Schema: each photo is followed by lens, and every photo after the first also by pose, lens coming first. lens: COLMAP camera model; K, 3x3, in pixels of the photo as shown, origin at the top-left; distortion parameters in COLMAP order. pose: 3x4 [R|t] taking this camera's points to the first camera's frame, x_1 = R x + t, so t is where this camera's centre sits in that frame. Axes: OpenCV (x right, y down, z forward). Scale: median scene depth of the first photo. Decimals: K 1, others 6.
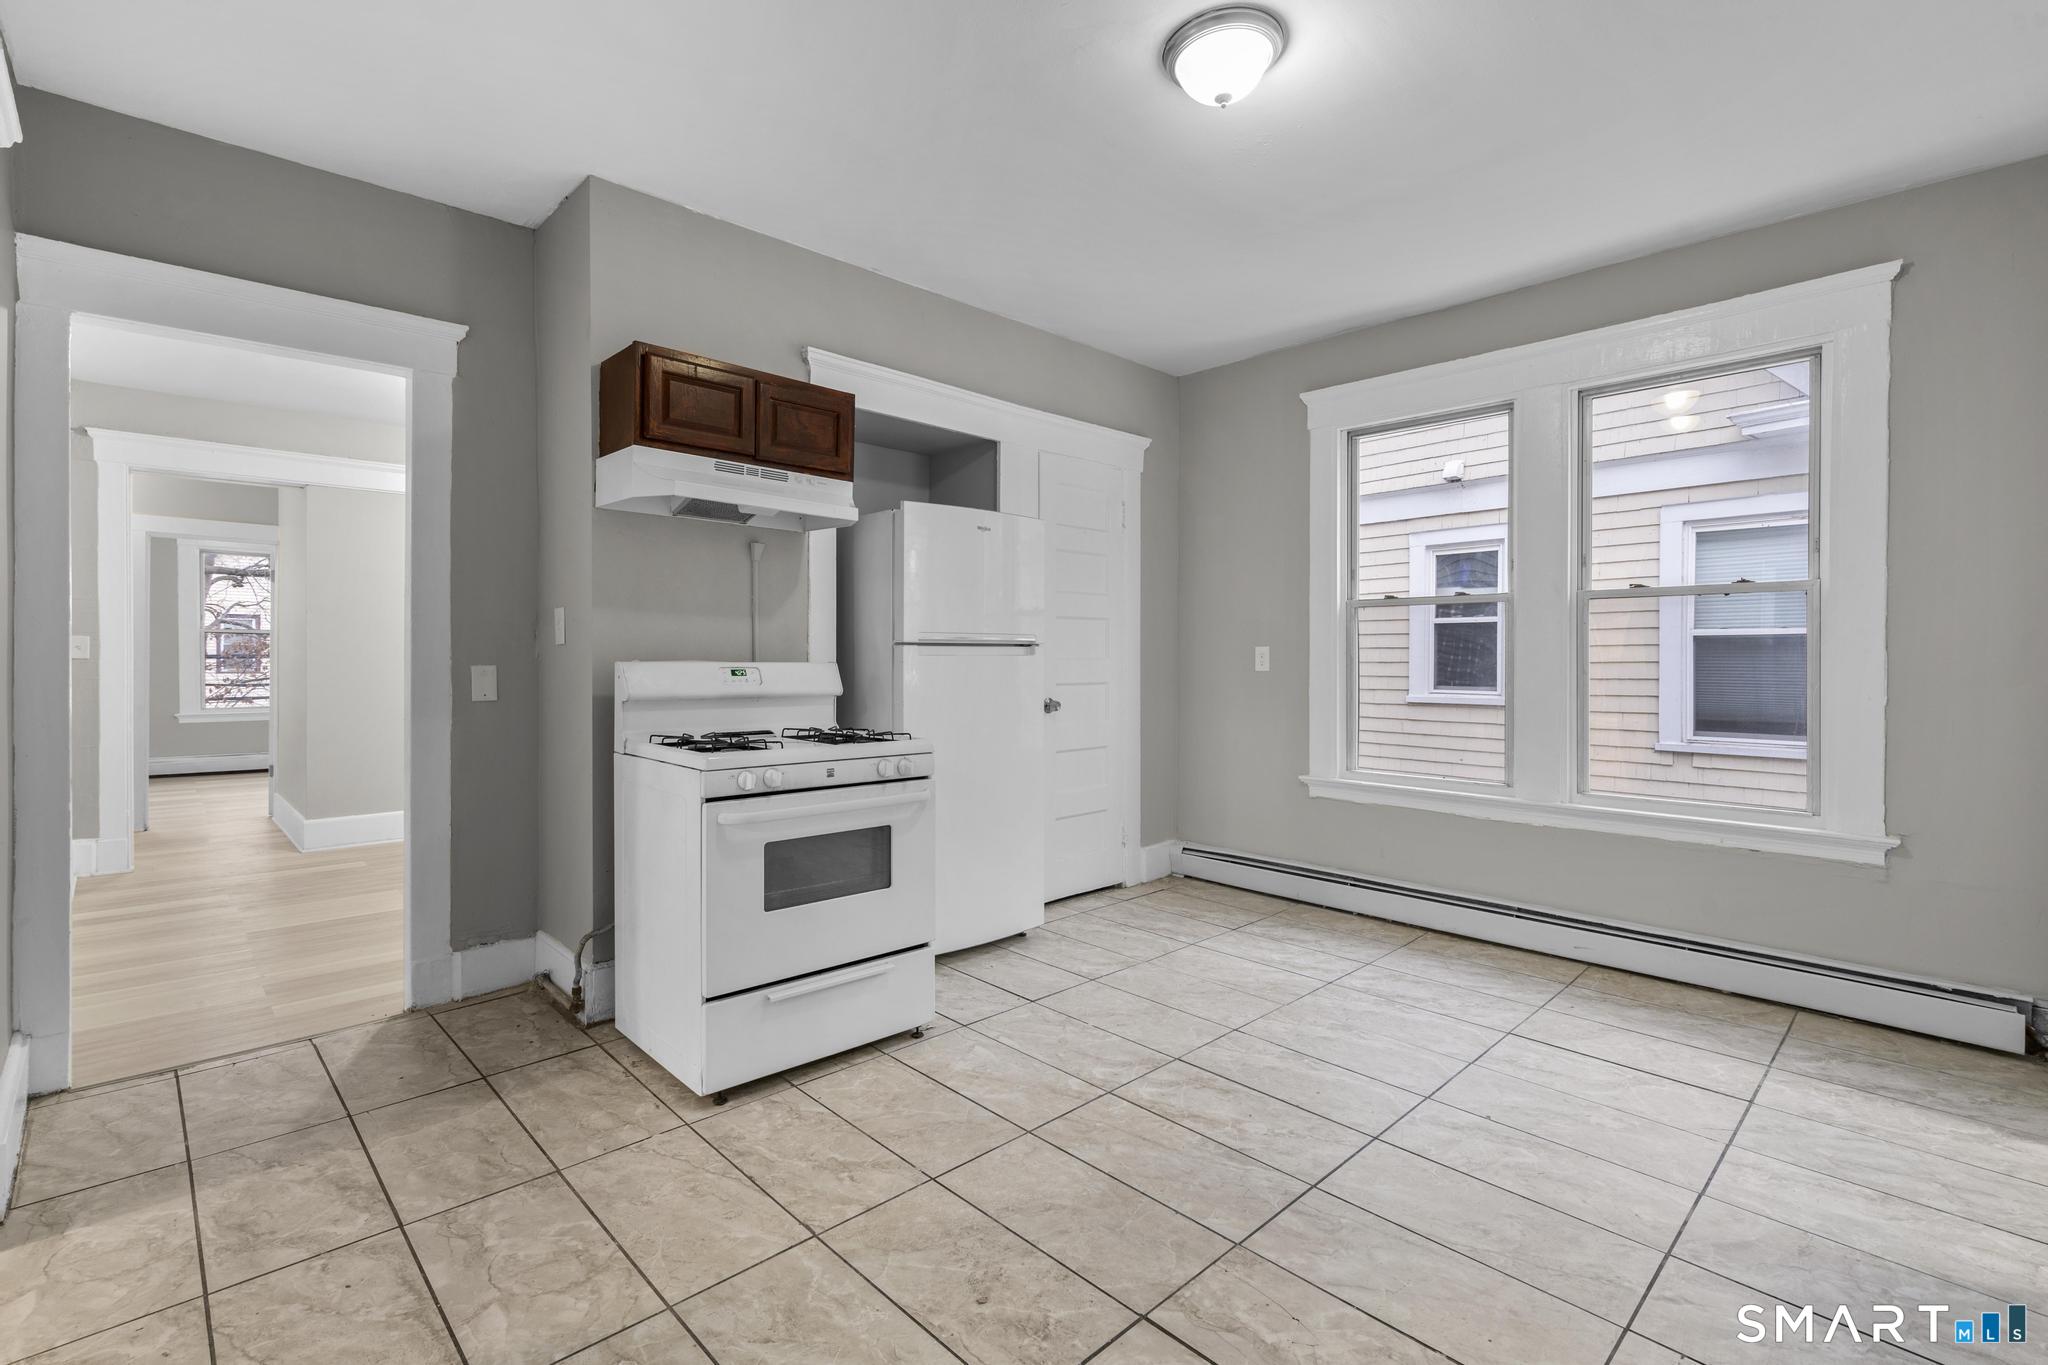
lens RADIAL K [[928.4, 0, 1004.2], [0, 928.4, 665.1], [0, 0, 1]] dist [-0.000686, 0.000854]
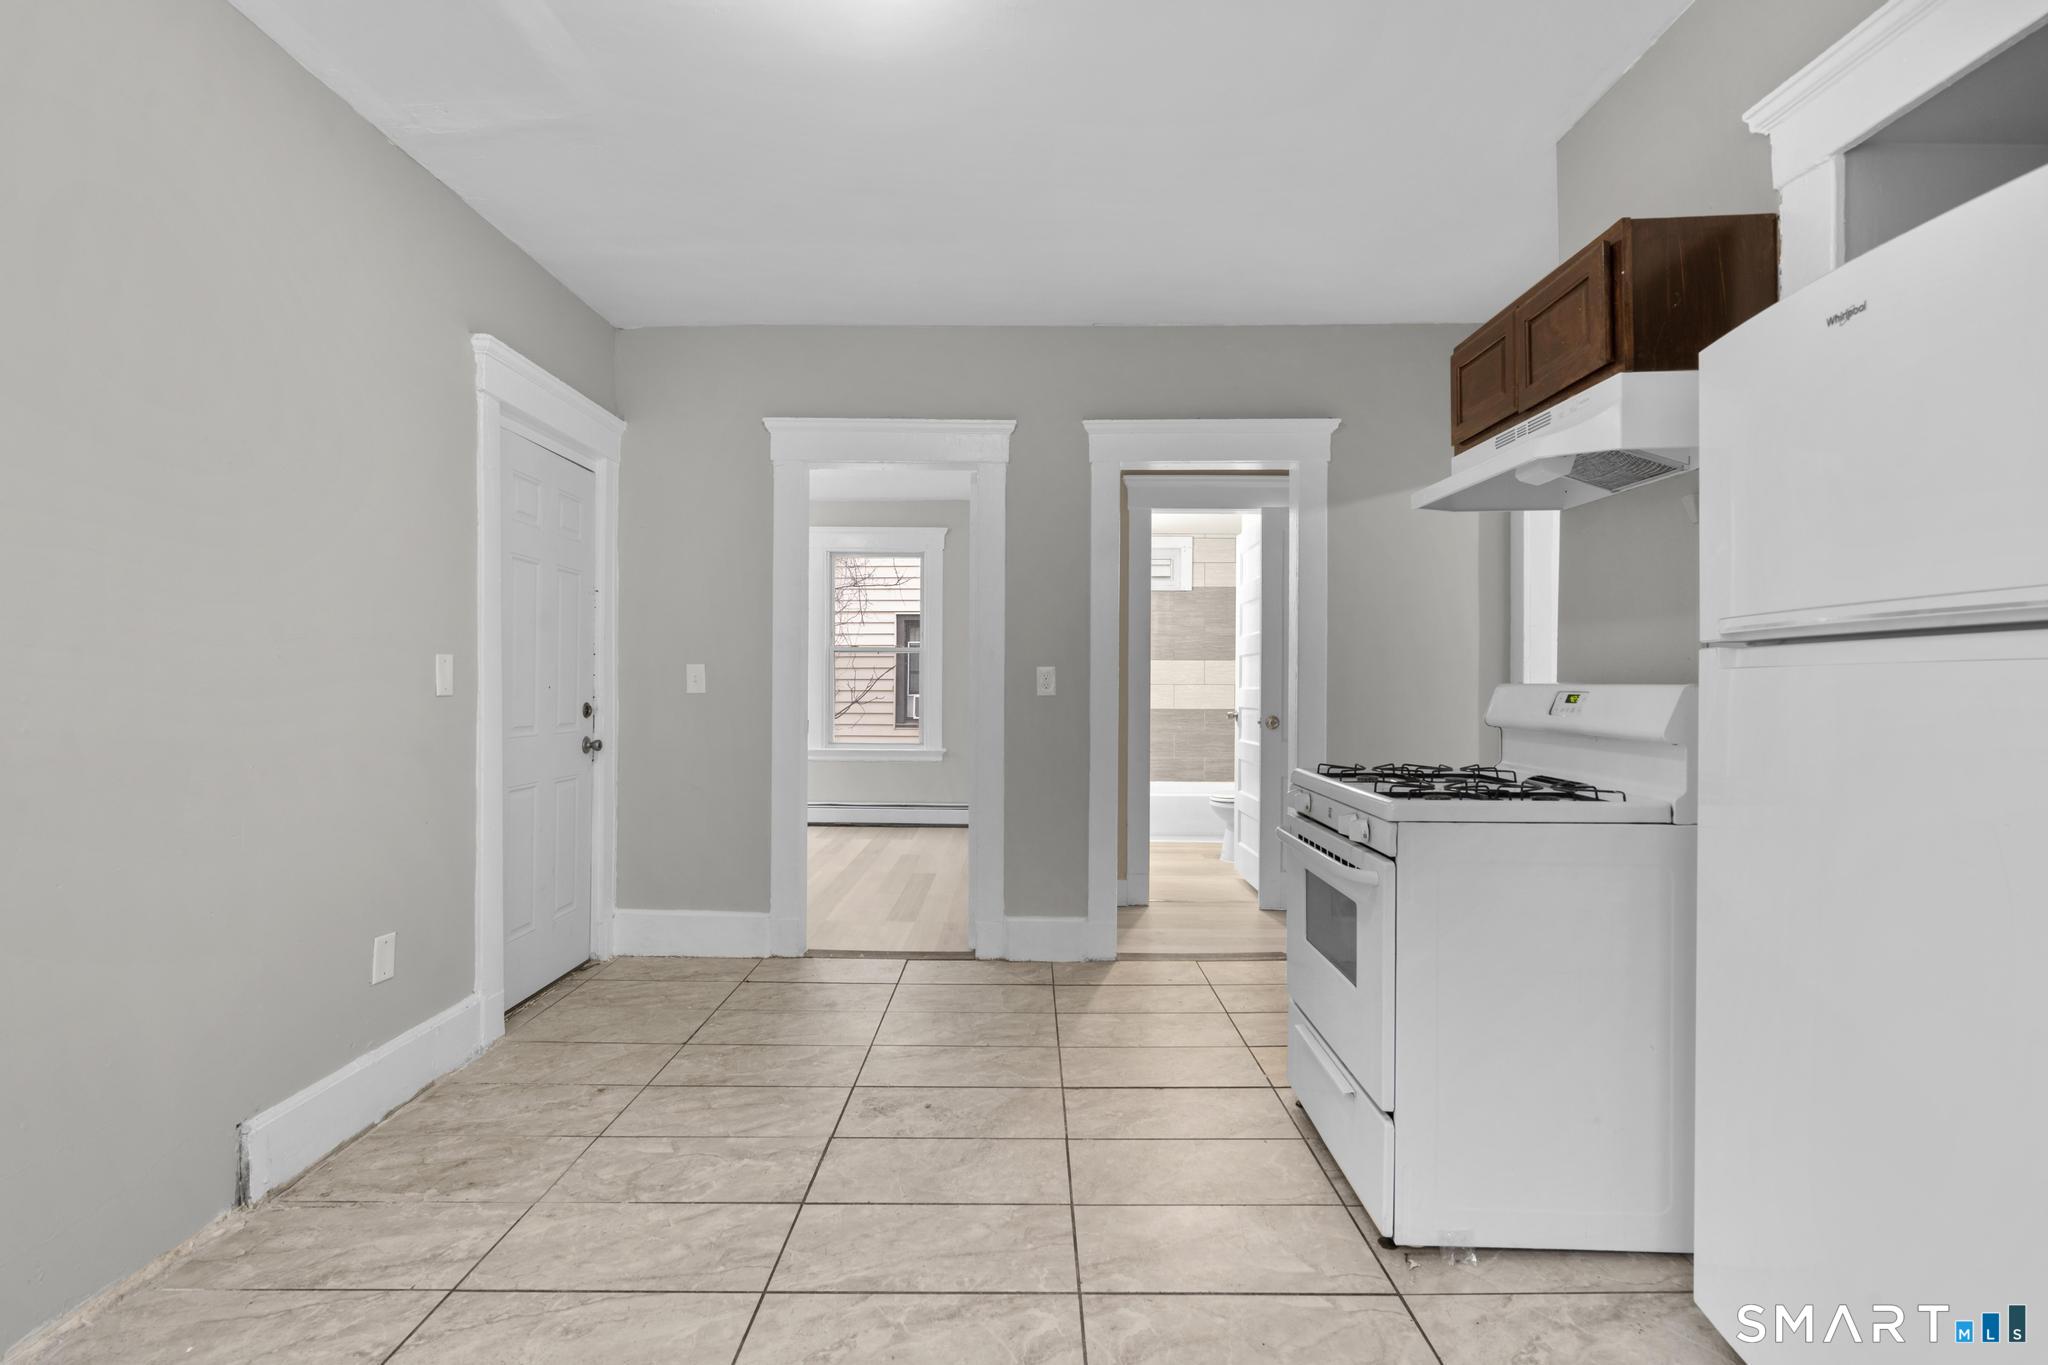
lens RADIAL K [[935.1, 0, 1020.0], [0, 935.1, 678.1], [0, 0, 1]] dist [-0.008860, 0.008891]
pose [[-0.689099, -0.011478, -0.724576, 0.506988], [-0.011383, 0.999923, -0.005014, 0.000636], [0.724577, 0.004793, -0.689177, 1.116179]]
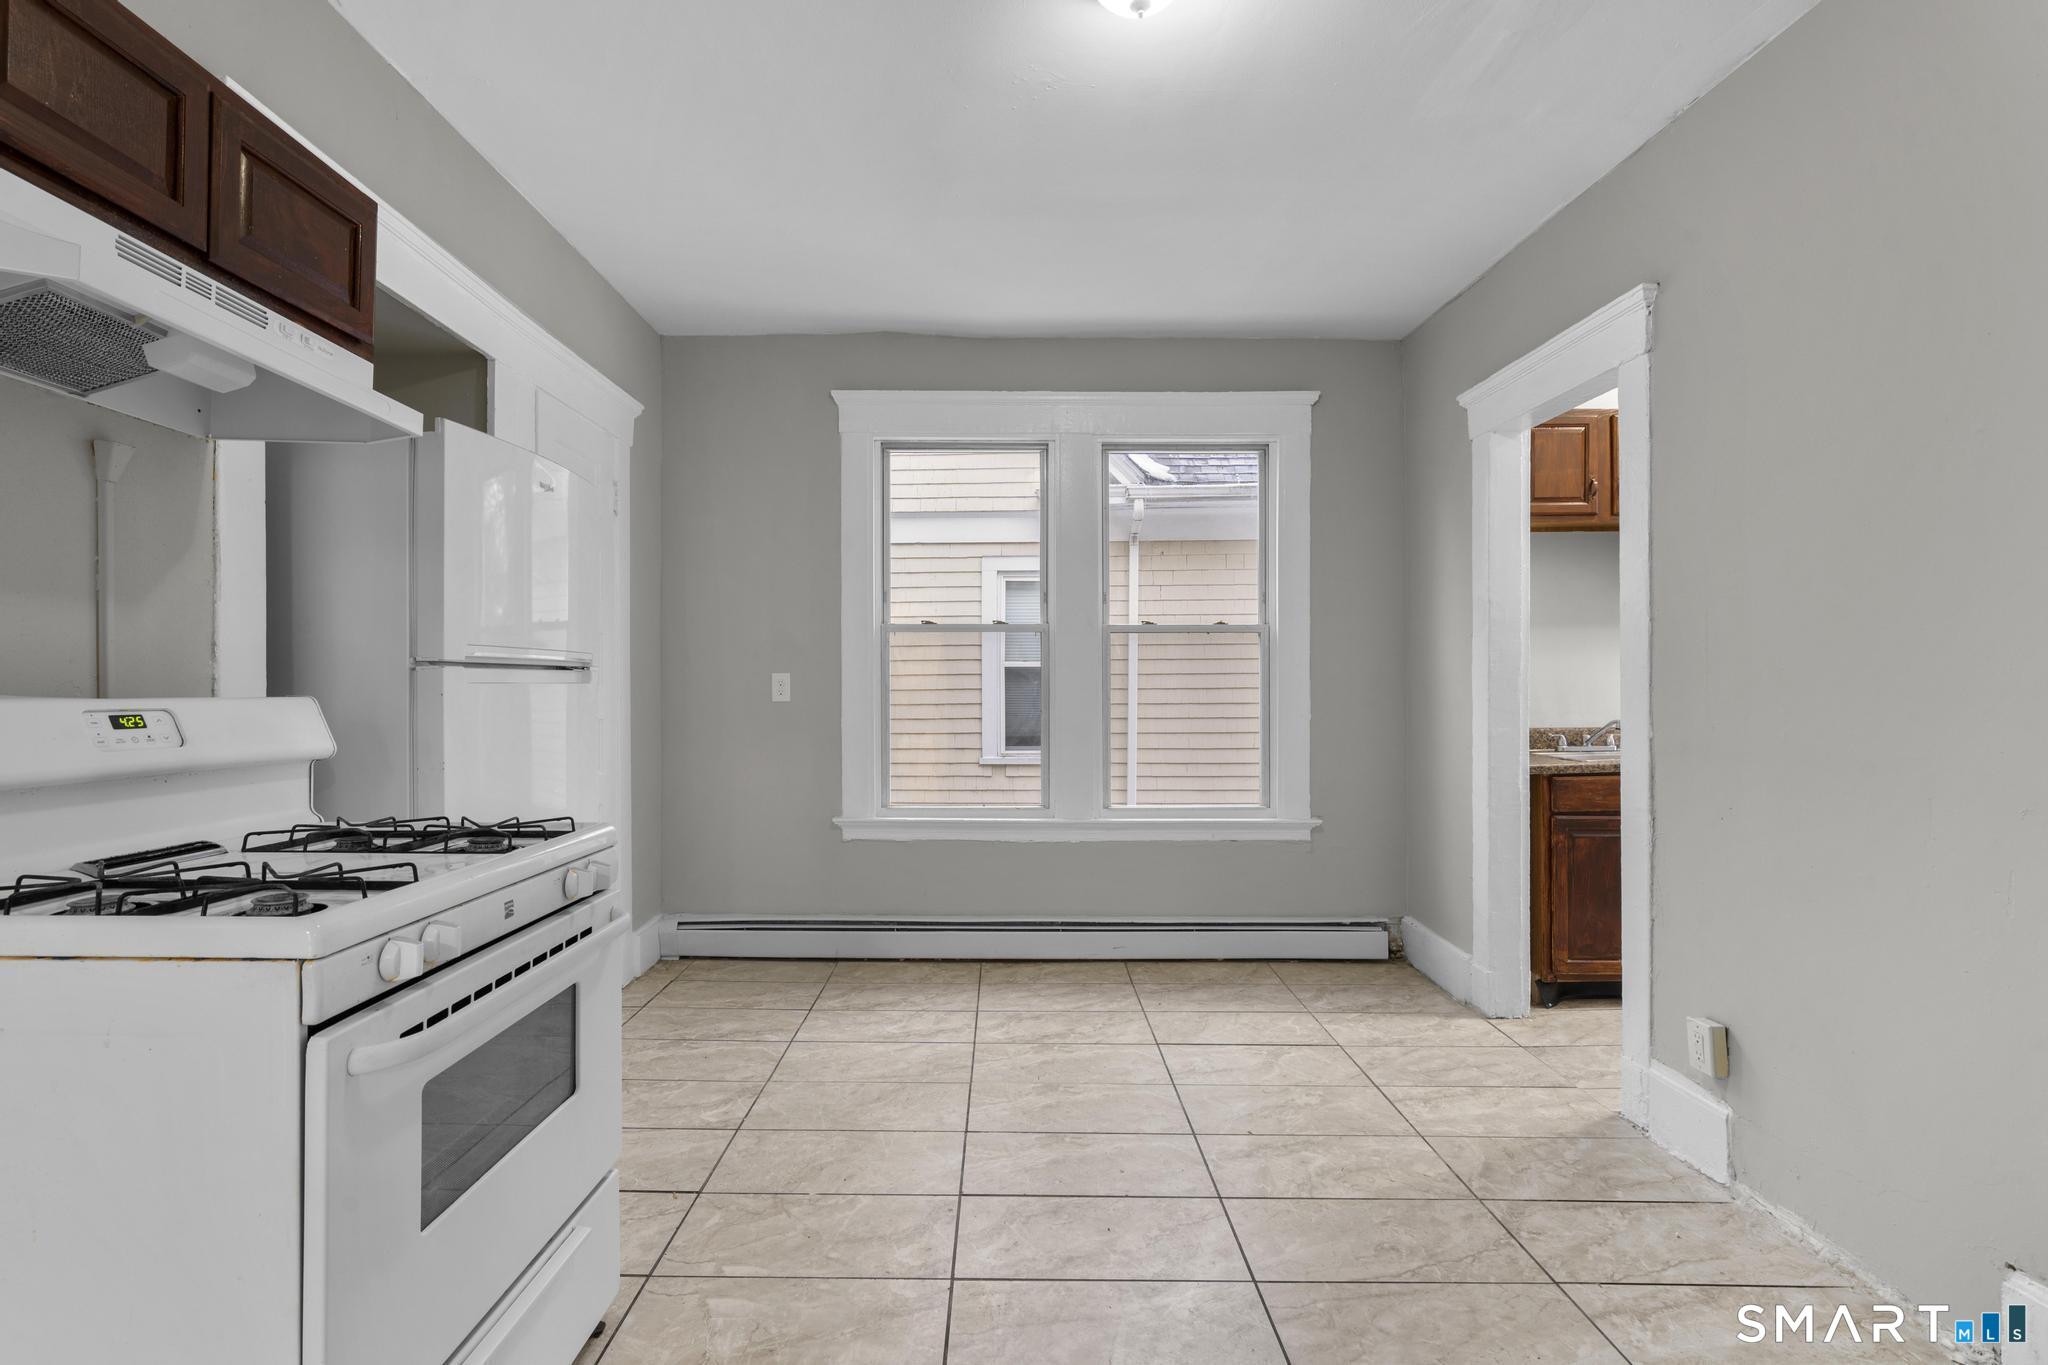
lens RADIAL K [[940.8, 0, 1001.7], [0, 940.8, 688.5], [0, 0, 1]] dist [-0.004031, 0.000451]
pose [[0.685598, -0.004722, 0.727965, -0.306934], [0.008860, 0.999959, -0.001858, -0.003089], [-0.727926, 0.007723, 0.685612, 0.353639]]
